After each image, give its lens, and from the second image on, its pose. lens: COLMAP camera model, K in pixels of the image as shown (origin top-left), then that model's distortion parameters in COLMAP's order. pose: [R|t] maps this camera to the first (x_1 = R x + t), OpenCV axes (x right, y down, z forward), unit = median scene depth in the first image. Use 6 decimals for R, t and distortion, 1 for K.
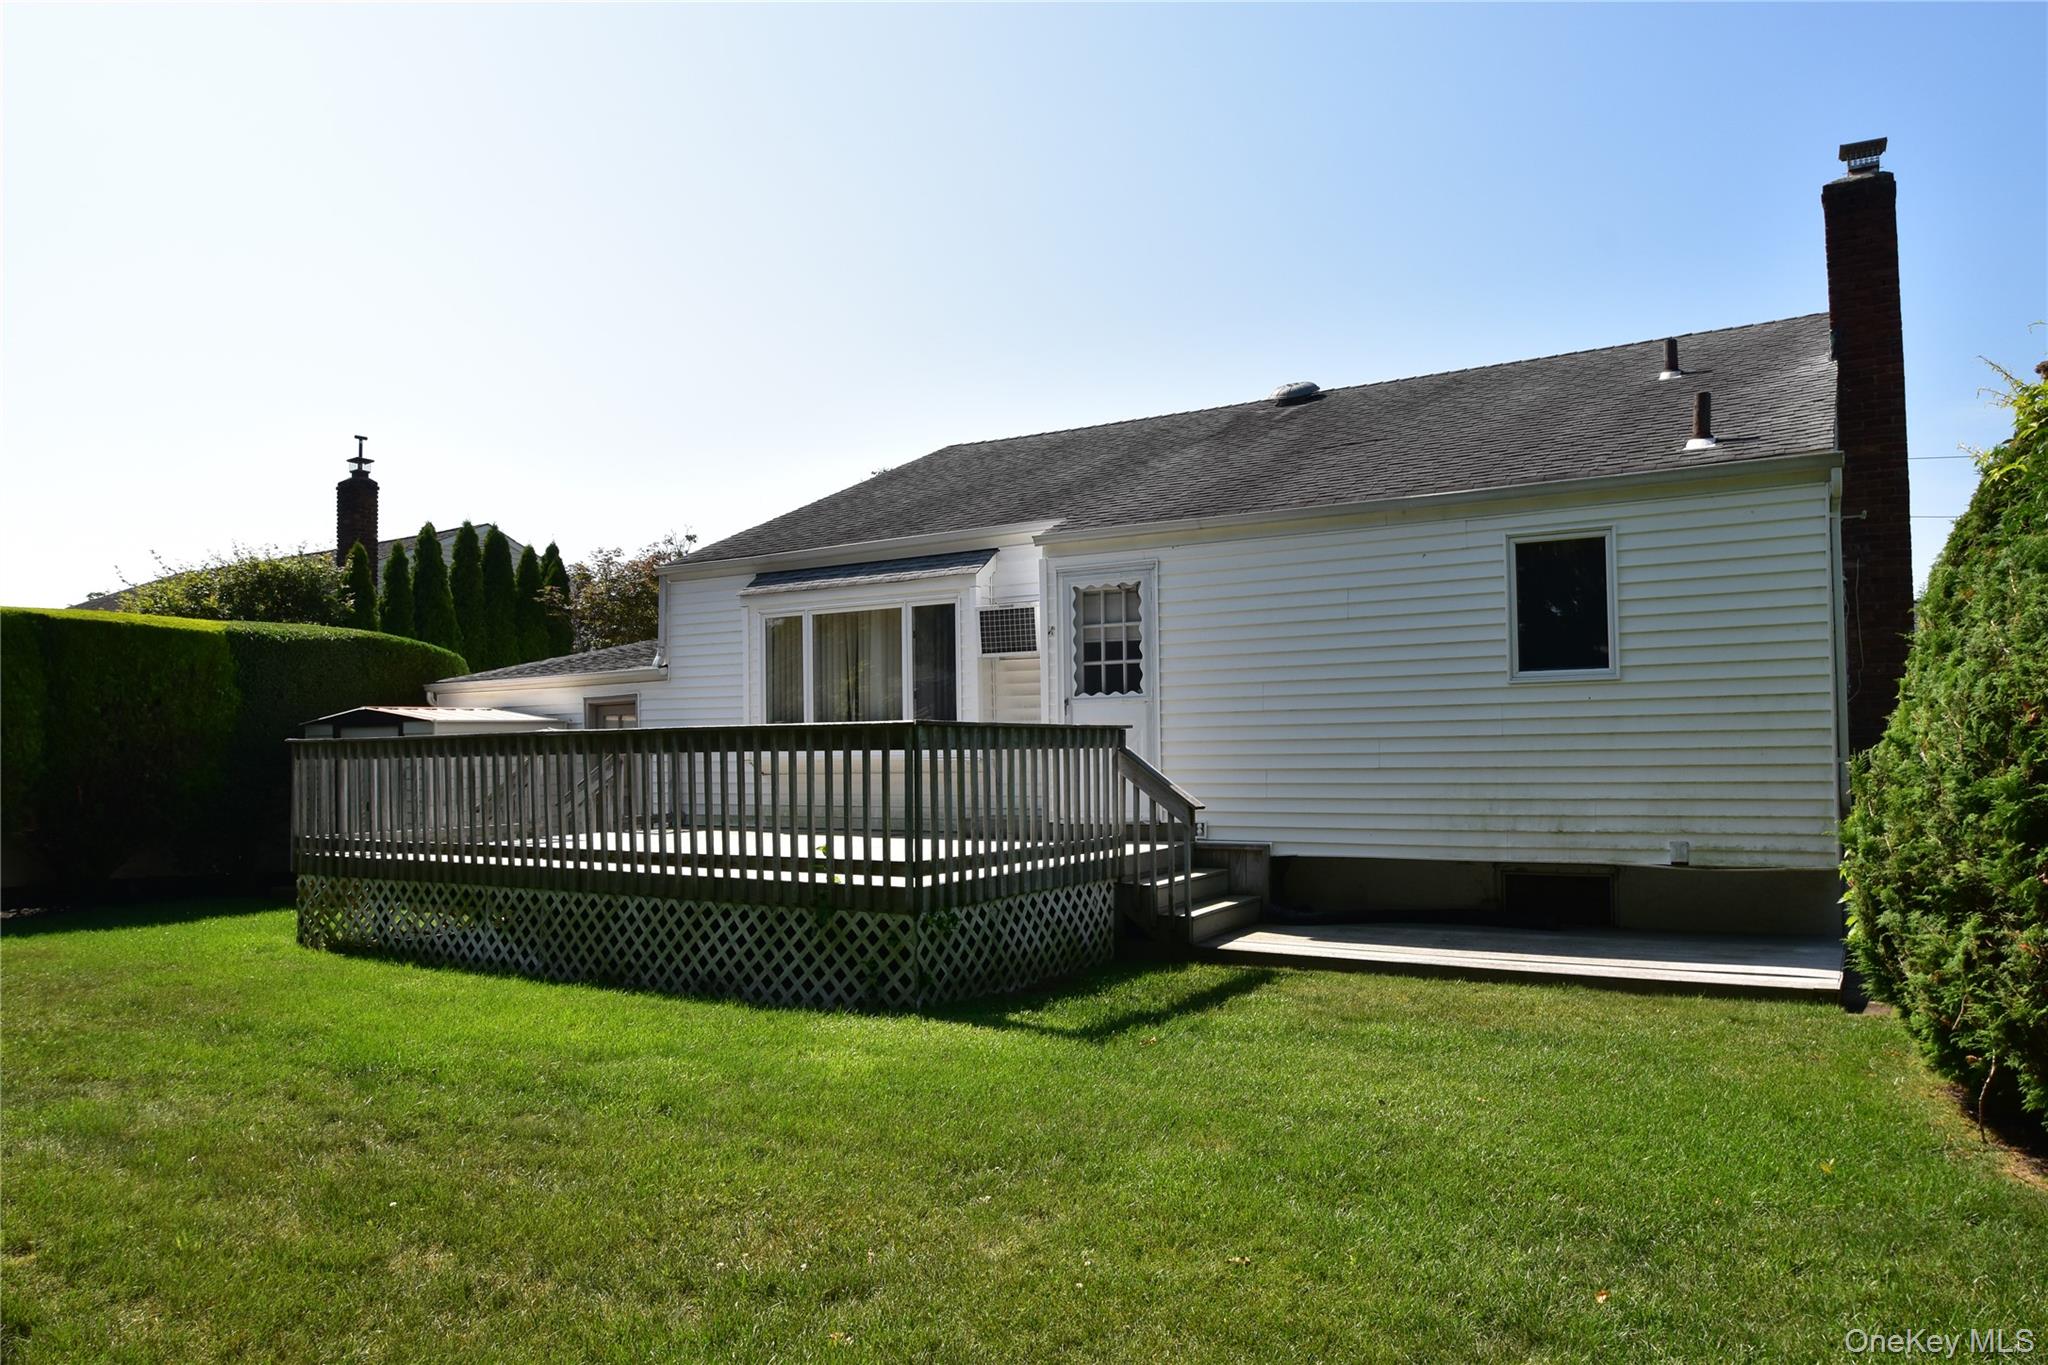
lens RADIAL K [[1344.4, 0, 1022.2], [0, 1344.4, 694.6], [0, 0, 1]] dist [-0.024264, 0.003915]
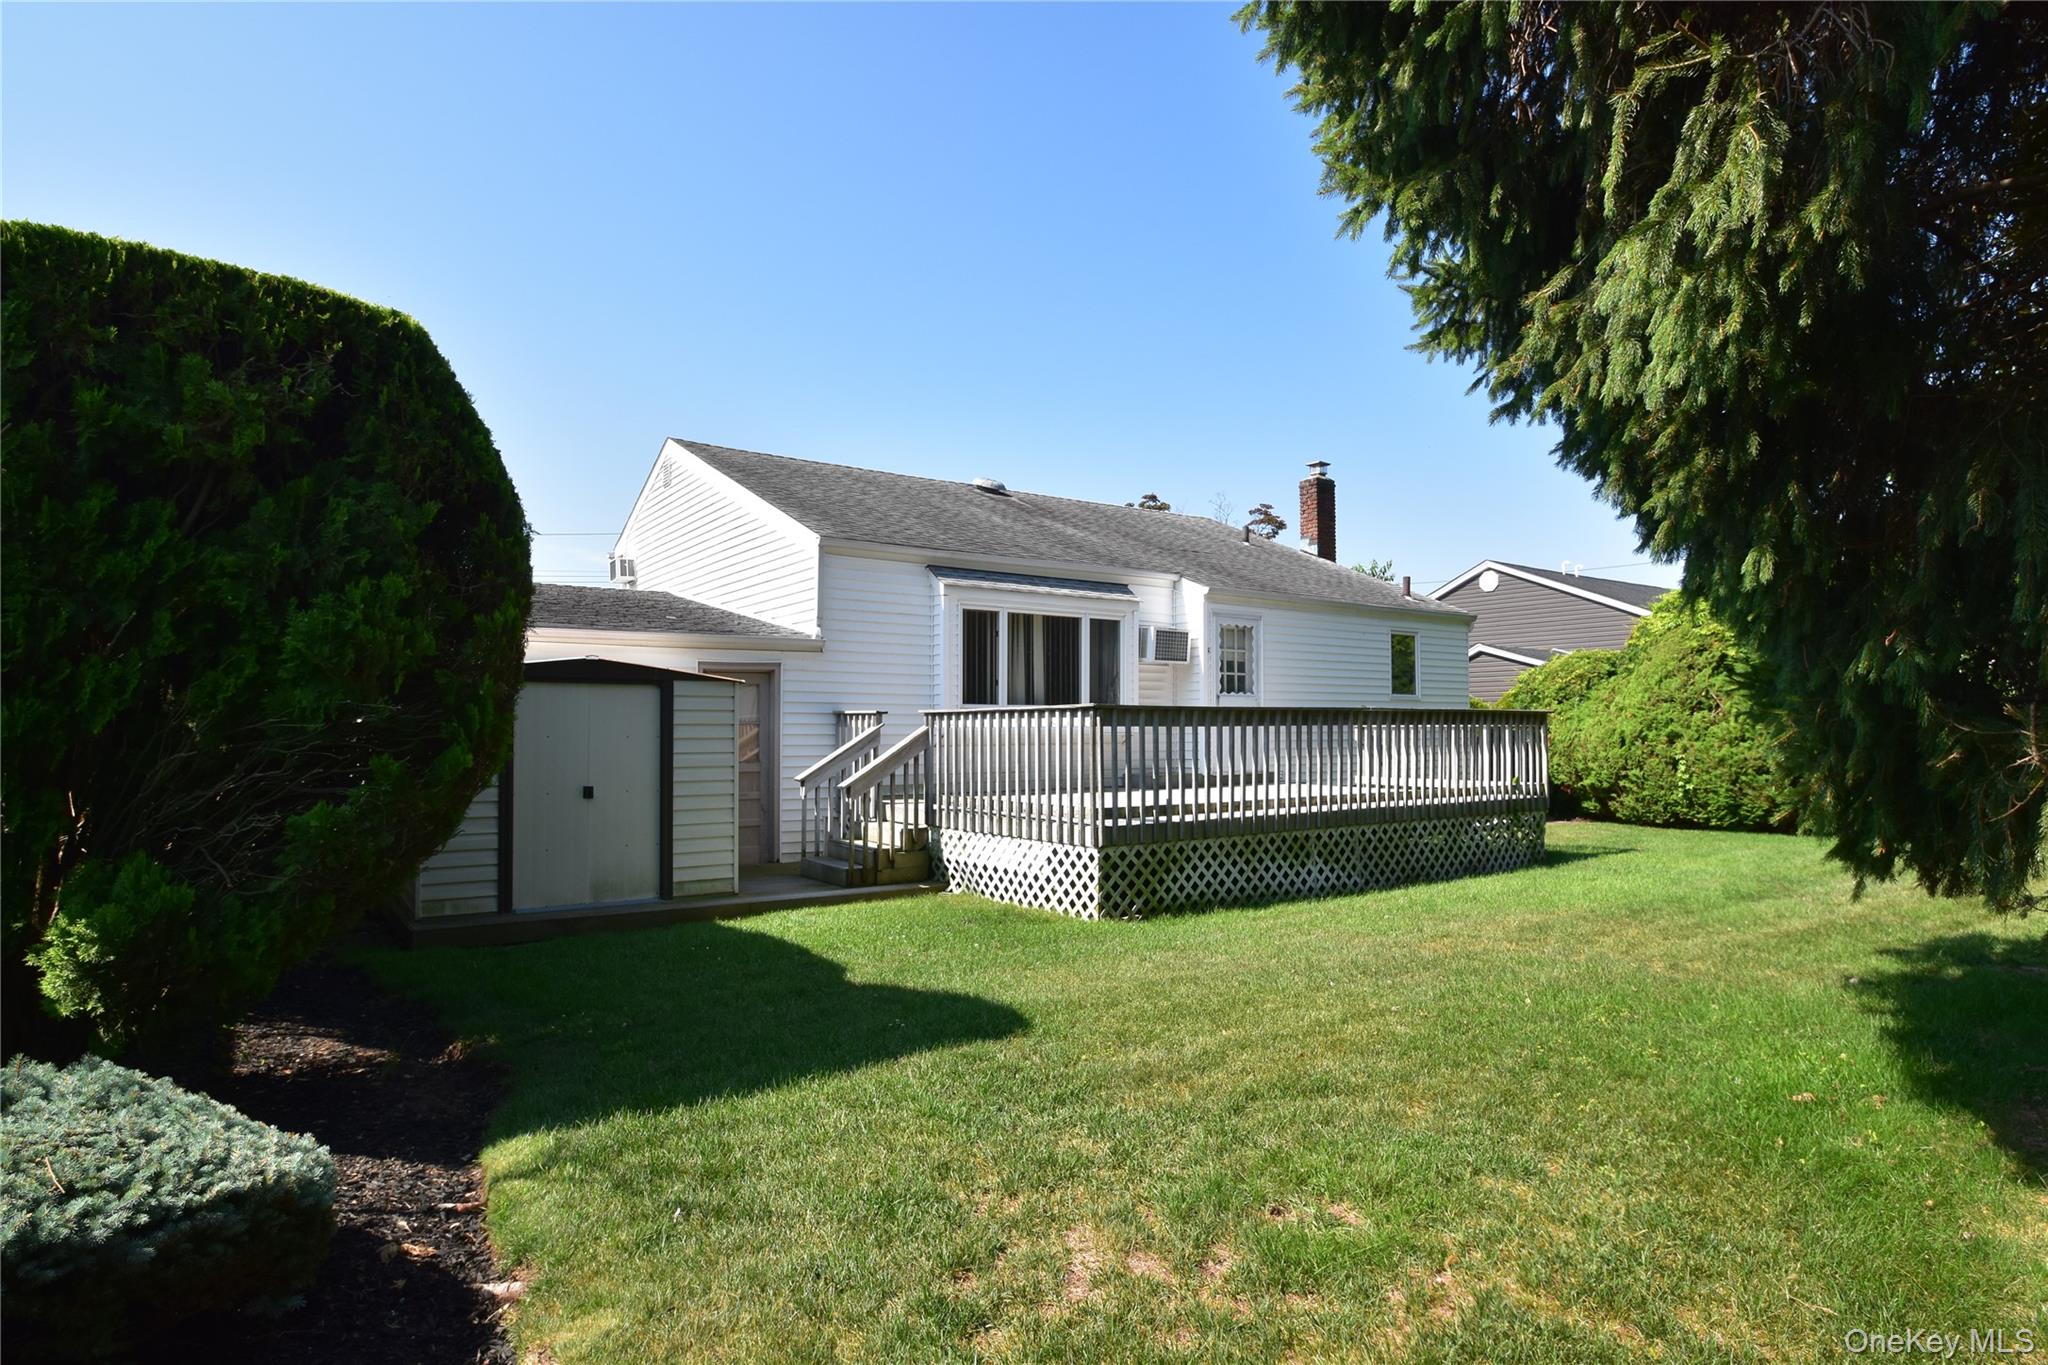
lens RADIAL K [[1055.6, 0, 1025.5], [0, 1055.6, 693.2], [0, 0, 1]] dist [-0.013996, 0.001705]
pose [[0.402020, 0.044708, 0.914539, -1.423529], [-0.040851, 0.998688, -0.030864, 0.058143], [-0.914719, -0.024952, 0.403319, 0.861982]]
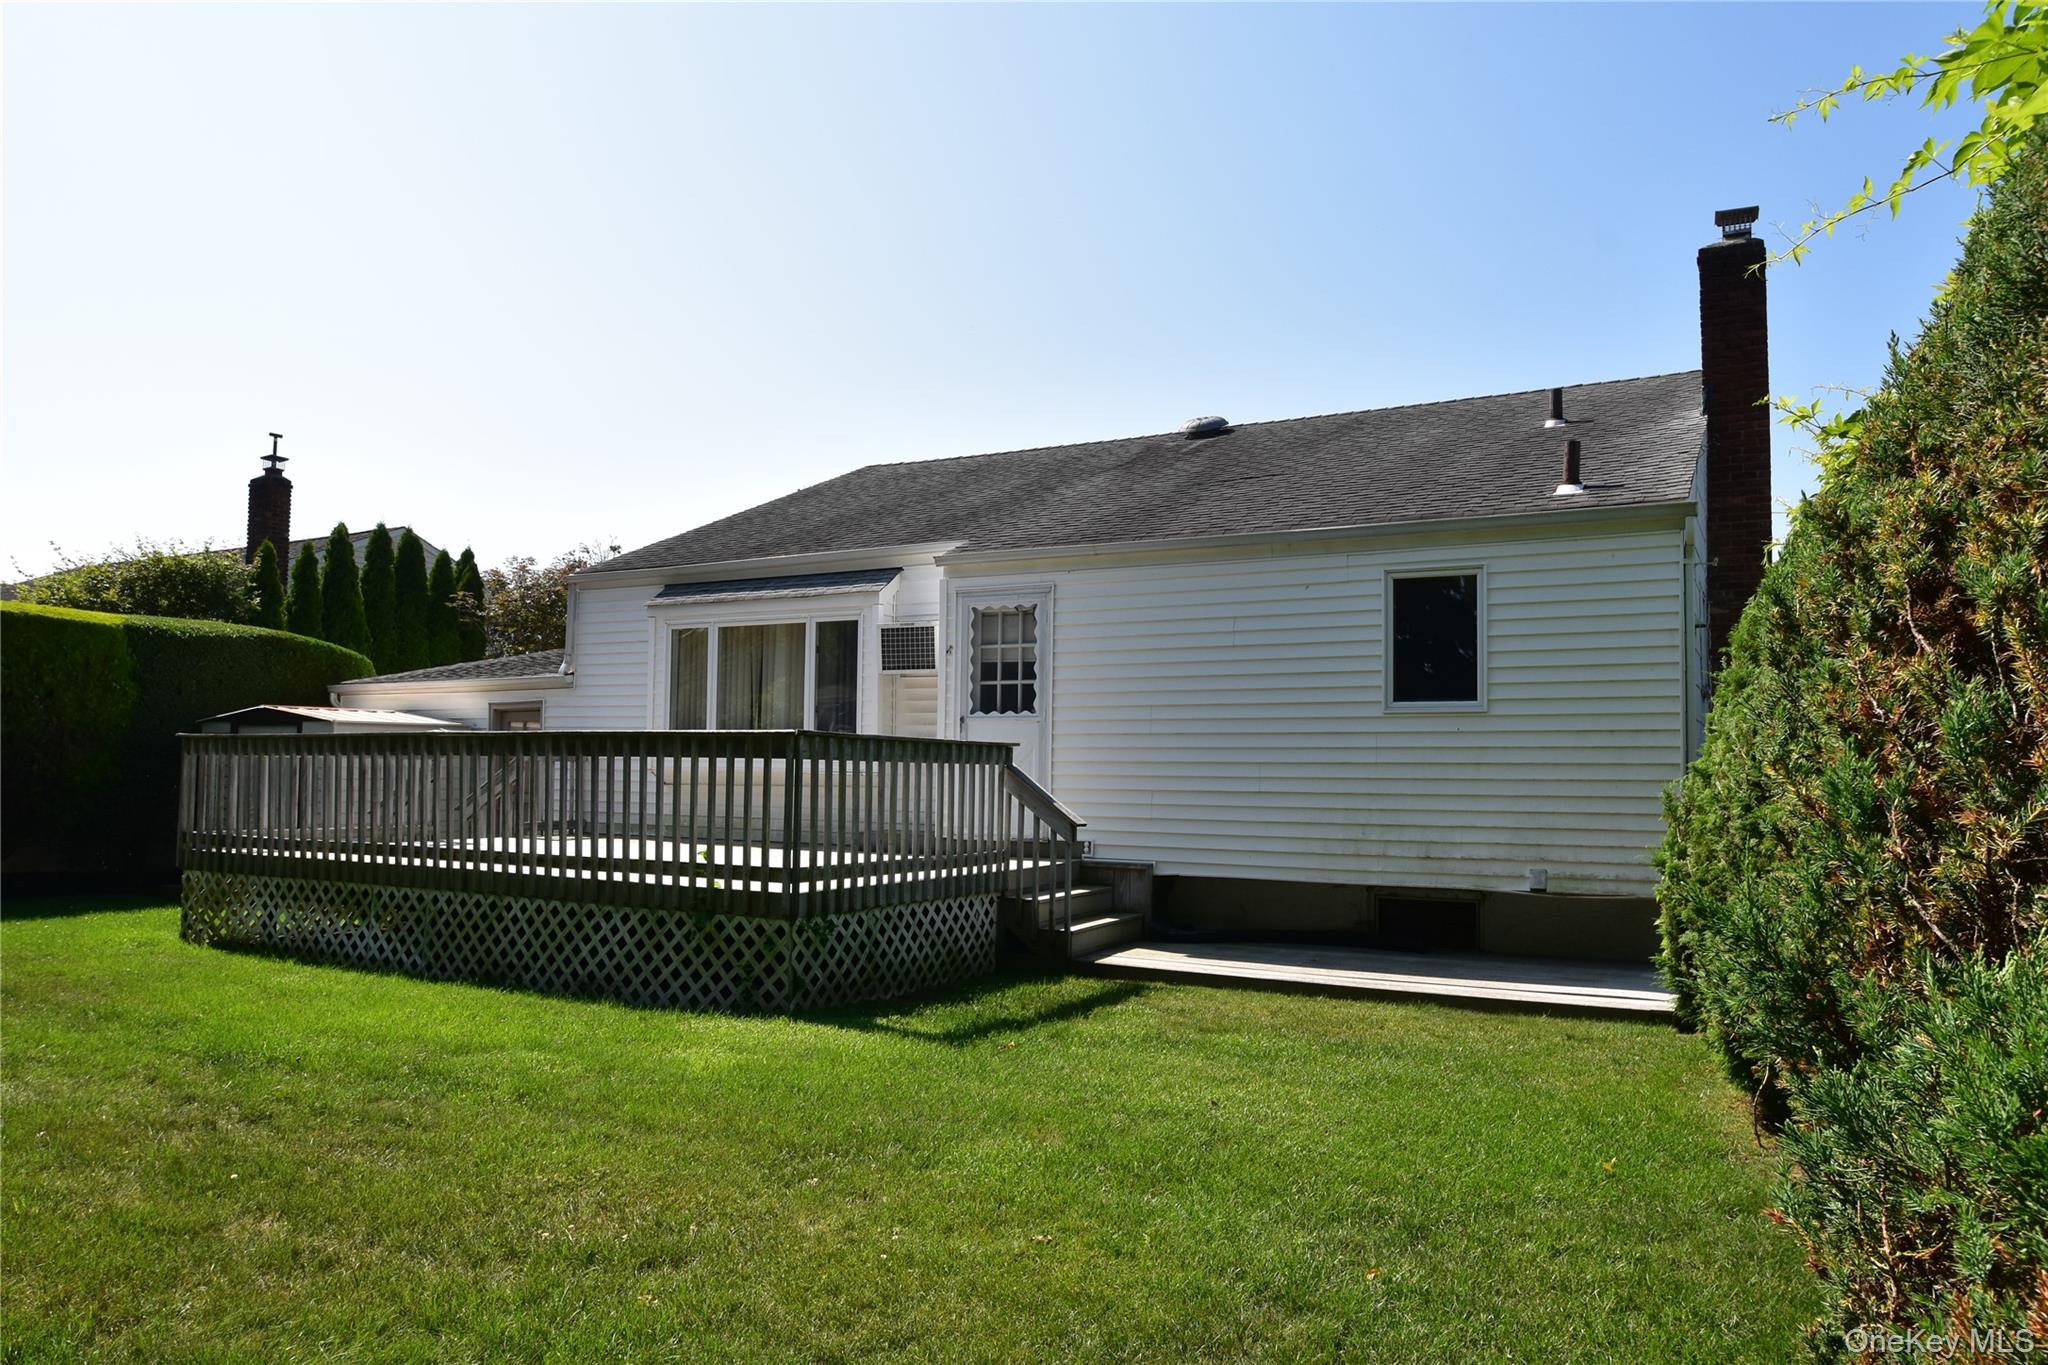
lens RADIAL K [[1344.4, 0, 1012.5], [0, 1344.4, 694.4], [0, 0, 1]] dist [-0.024264, 0.003915]
pose [[0.998572, 0.029948, 0.044231, 0.030694], [-0.029153, 0.999404, -0.018503, 0.004923], [-0.044759, 0.017187, 0.998850, -0.025580]]
